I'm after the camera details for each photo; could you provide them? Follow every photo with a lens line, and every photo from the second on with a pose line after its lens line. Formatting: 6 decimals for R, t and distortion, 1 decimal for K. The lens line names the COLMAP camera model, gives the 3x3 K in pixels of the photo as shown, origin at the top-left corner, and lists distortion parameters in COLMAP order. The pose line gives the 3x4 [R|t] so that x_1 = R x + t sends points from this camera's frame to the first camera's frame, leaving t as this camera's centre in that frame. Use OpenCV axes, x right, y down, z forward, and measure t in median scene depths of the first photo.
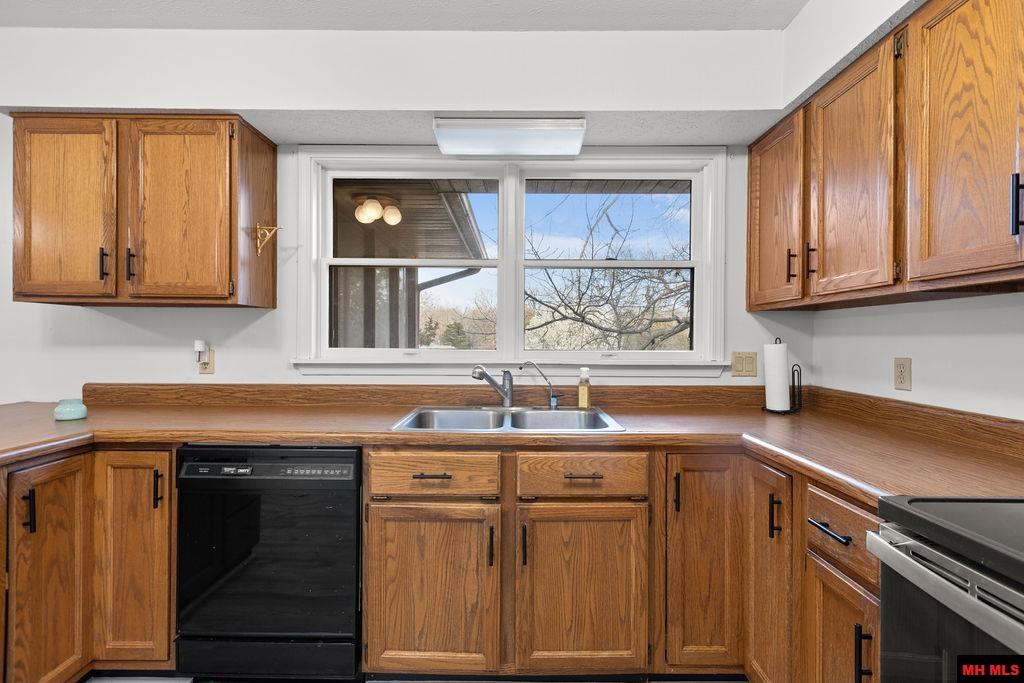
lens RADIAL K [[465.7, 0, 506.6], [0, 465.7, 338.7], [0, 0, 1]] dist [0.000515, 0.000488]
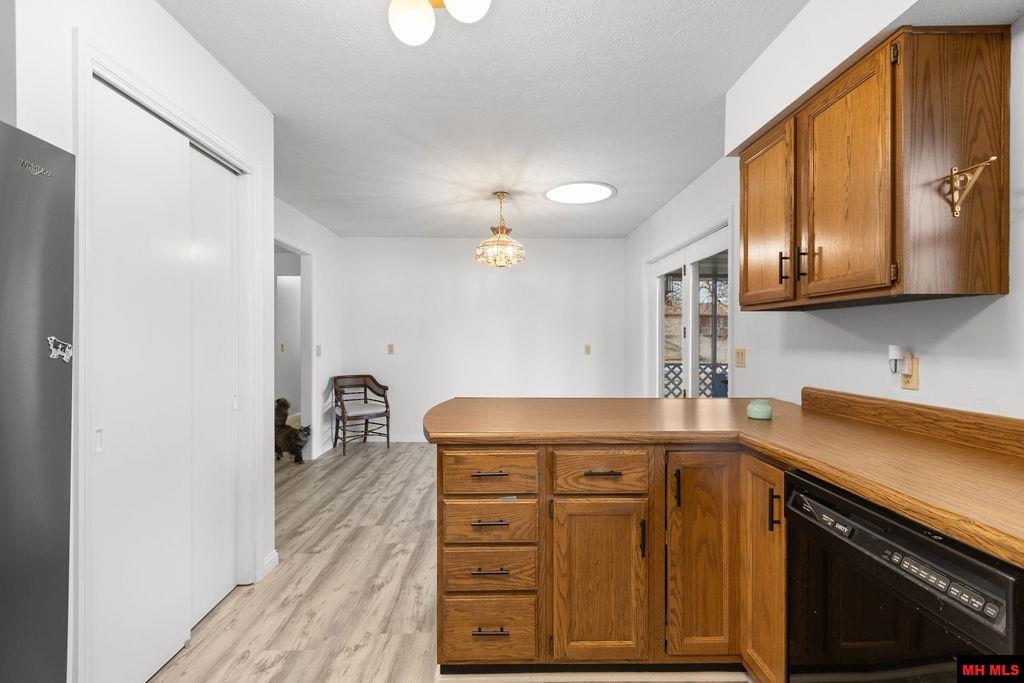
lens RADIAL K [[465.7, 0, 505.4], [0, 465.7, 339.8], [0, 0, 1]] dist [0.000515, 0.000488]
pose [[0.026142, -0.004984, -0.999646, 0.134713], [-0.002204, 0.999985, -0.005043, -0.000331], [0.999656, 0.002335, 0.026130, 0.453216]]
